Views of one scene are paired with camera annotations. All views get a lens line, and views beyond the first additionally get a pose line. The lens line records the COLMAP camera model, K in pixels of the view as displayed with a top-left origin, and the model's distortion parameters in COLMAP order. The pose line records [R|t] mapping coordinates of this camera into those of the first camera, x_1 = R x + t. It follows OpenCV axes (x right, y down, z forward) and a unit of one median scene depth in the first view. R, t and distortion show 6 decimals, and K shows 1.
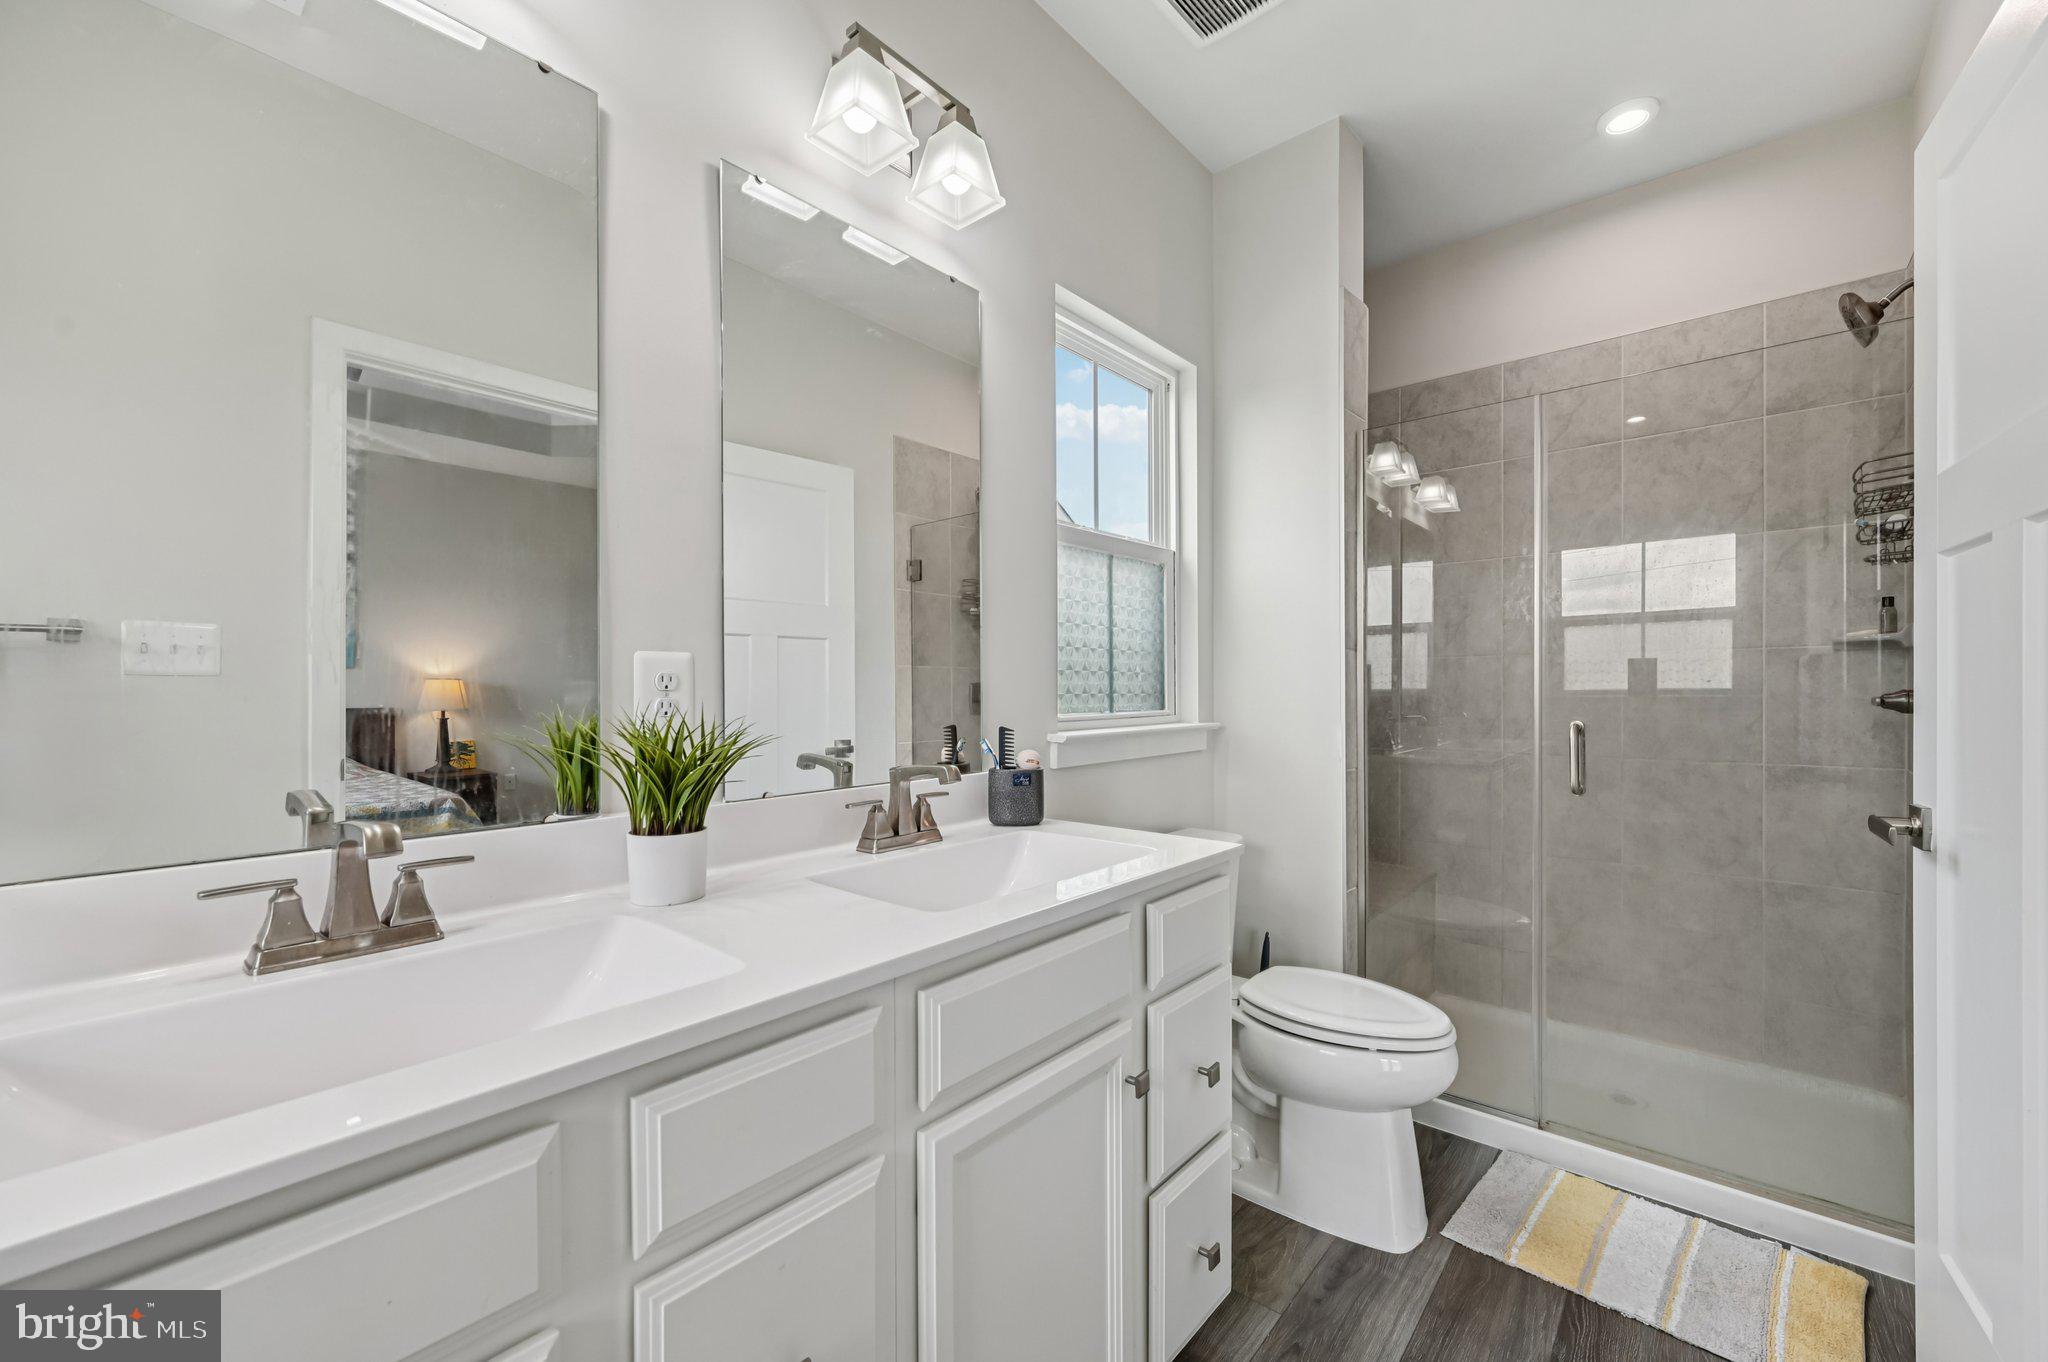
lens RADIAL K [[816.5, 0, 1033.8], [0, 816.5, 687.2], [0, 0, 1]] dist [-0.012273, -0.000064]
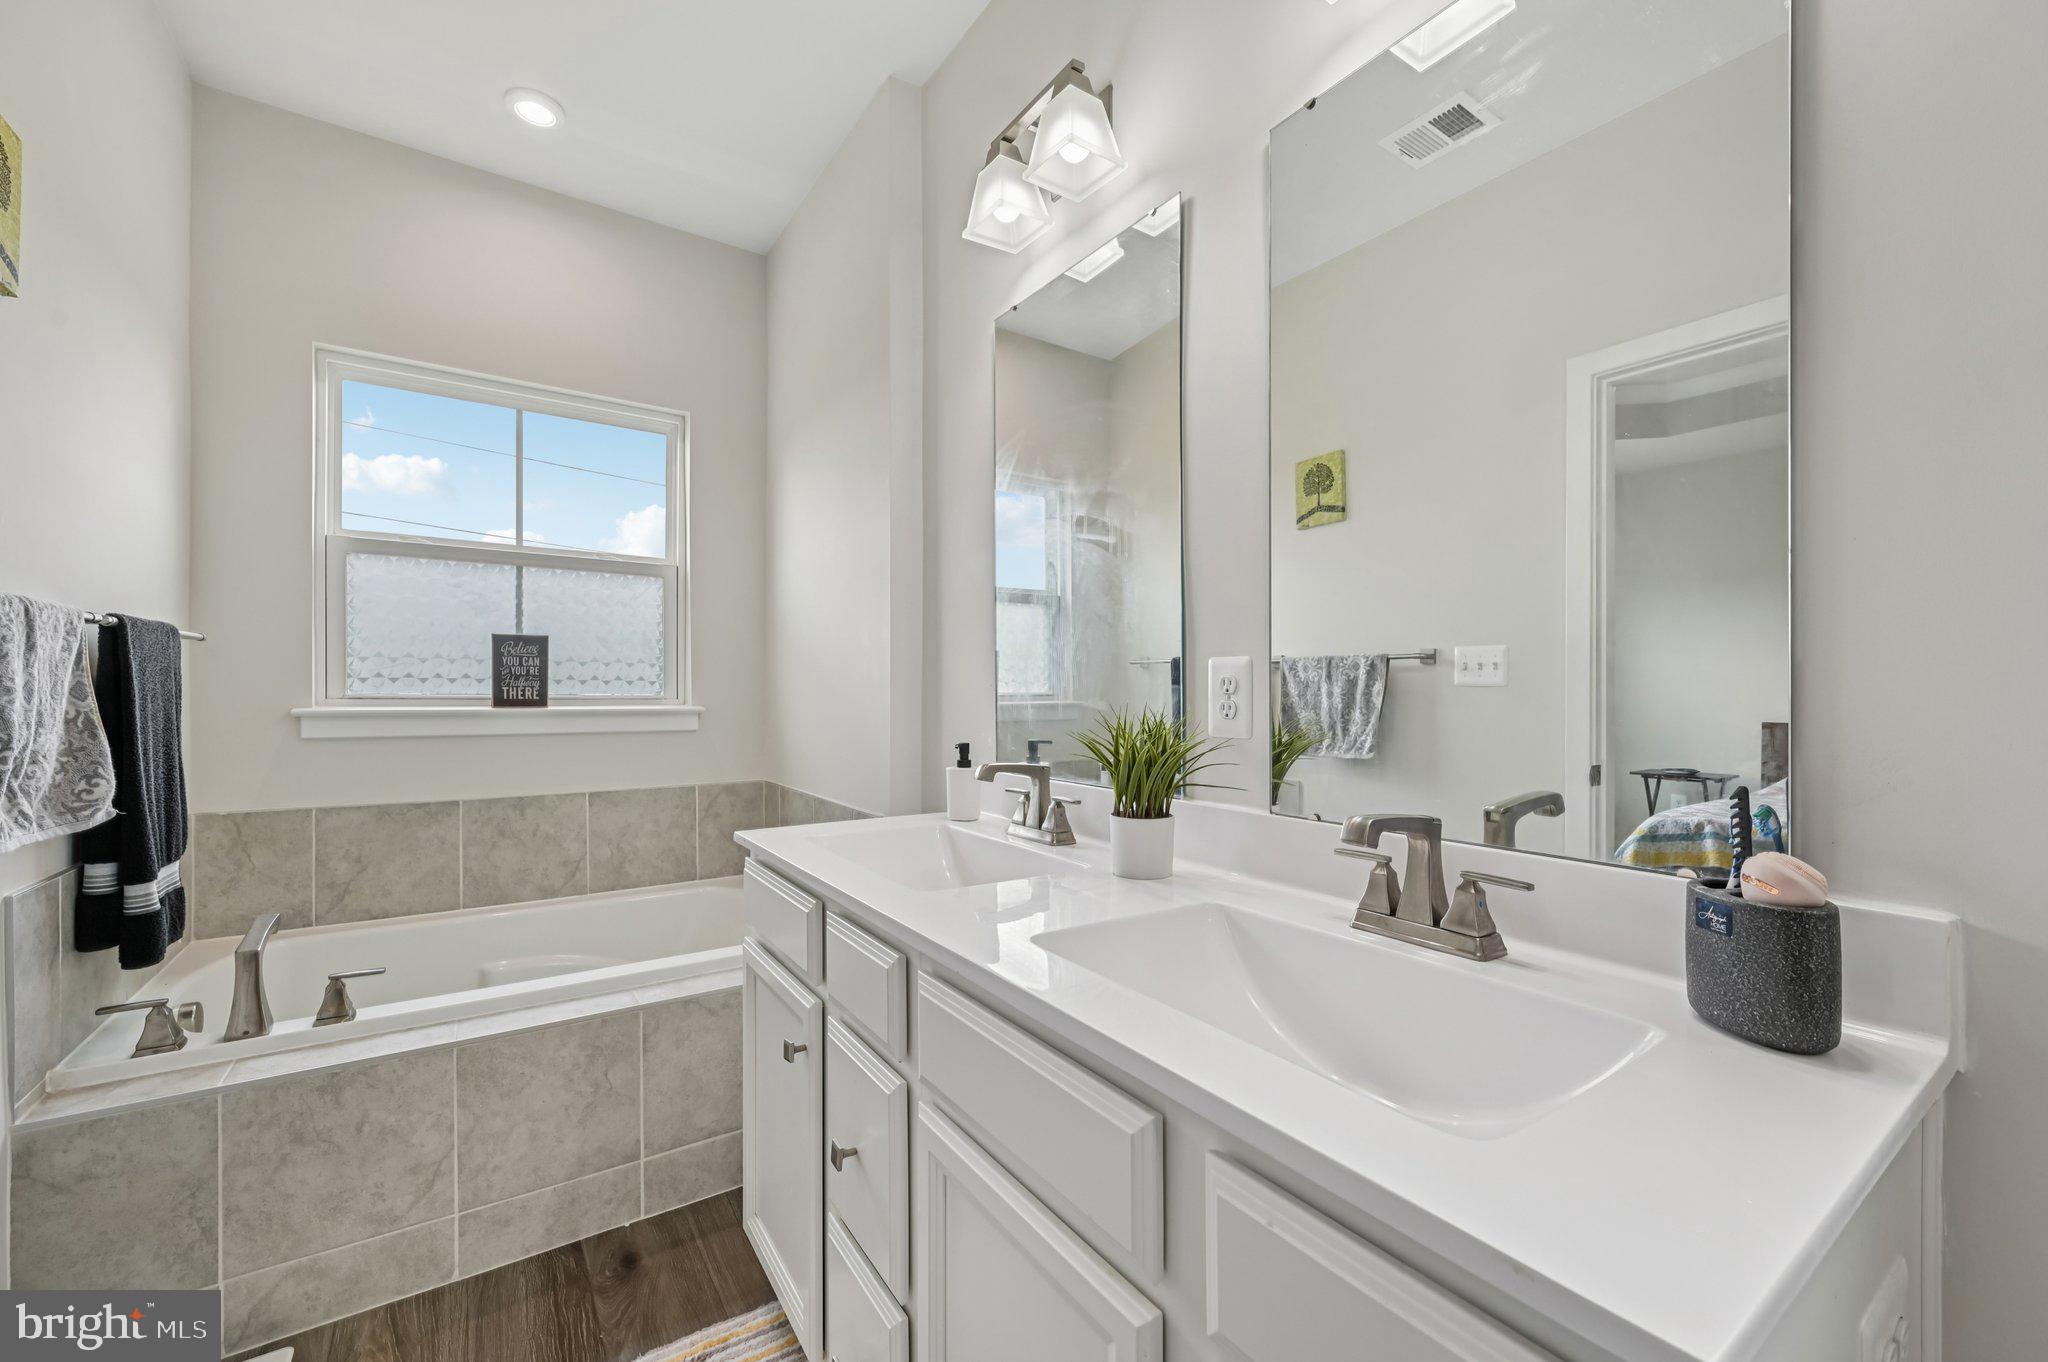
lens RADIAL K [[816.5, 0, 1033.8], [0, 816.5, 687.2], [0, 0, 1]] dist [-0.012273, -0.000064]
pose [[-0.269731, -0.008369, -0.962899, 0.616903], [-0.016217, 0.999860, -0.004147, 0.004442], [0.962799, 0.014496, -0.269829, 1.021893]]
